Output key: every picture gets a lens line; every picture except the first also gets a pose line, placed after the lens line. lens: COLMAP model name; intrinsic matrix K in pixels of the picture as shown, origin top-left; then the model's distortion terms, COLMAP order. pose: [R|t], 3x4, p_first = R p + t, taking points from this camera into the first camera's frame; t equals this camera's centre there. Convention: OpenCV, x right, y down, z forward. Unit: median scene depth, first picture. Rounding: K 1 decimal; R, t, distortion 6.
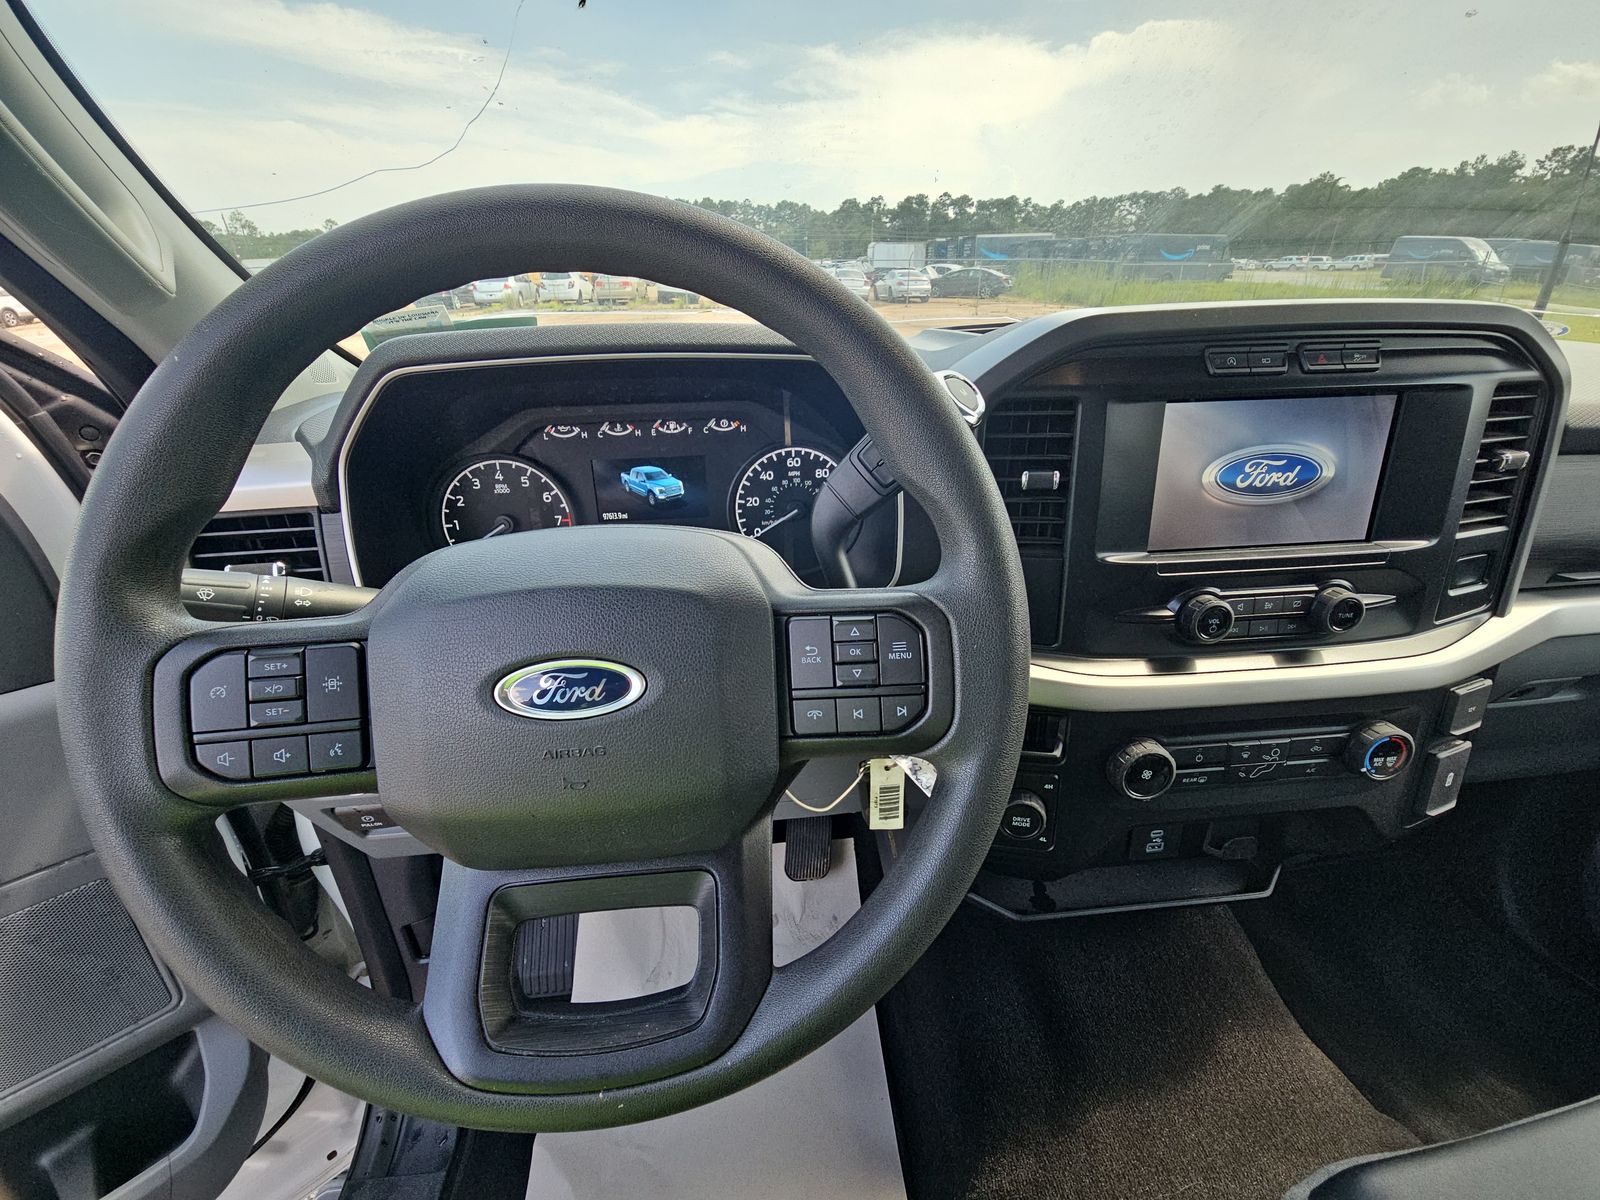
lens RADIAL K [[651.2, 0, 809.0], [0, 651.2, 599.9], [0, 0, 1]] dist [0.013590, -0.010758]
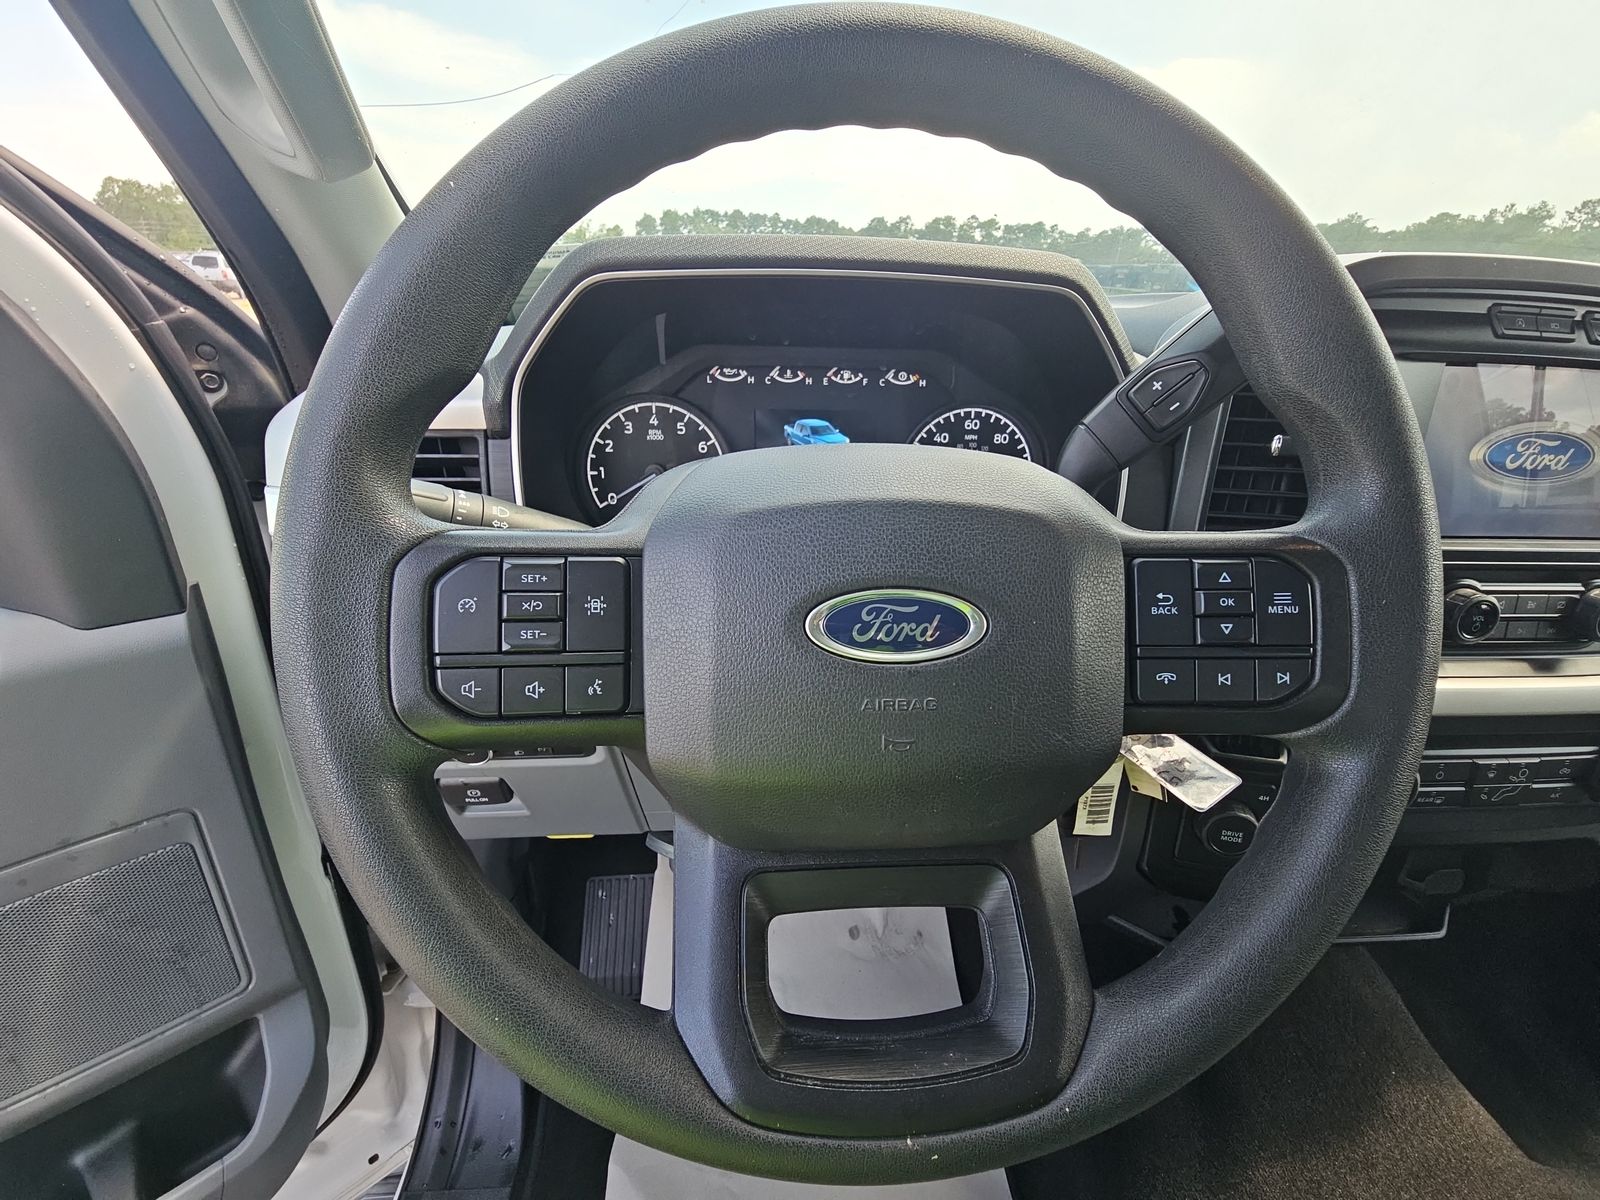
lens RADIAL K [[651.2, 0, 810.4], [0, 651.2, 600.7], [0, 0, 1]] dist [0.013590, -0.010758]
pose [[0.998523, 0.053508, -0.009370, -0.249062], [-0.053660, 0.998418, -0.016807, 0.066945], [0.008455, 0.017285, 0.999815, 0.105955]]
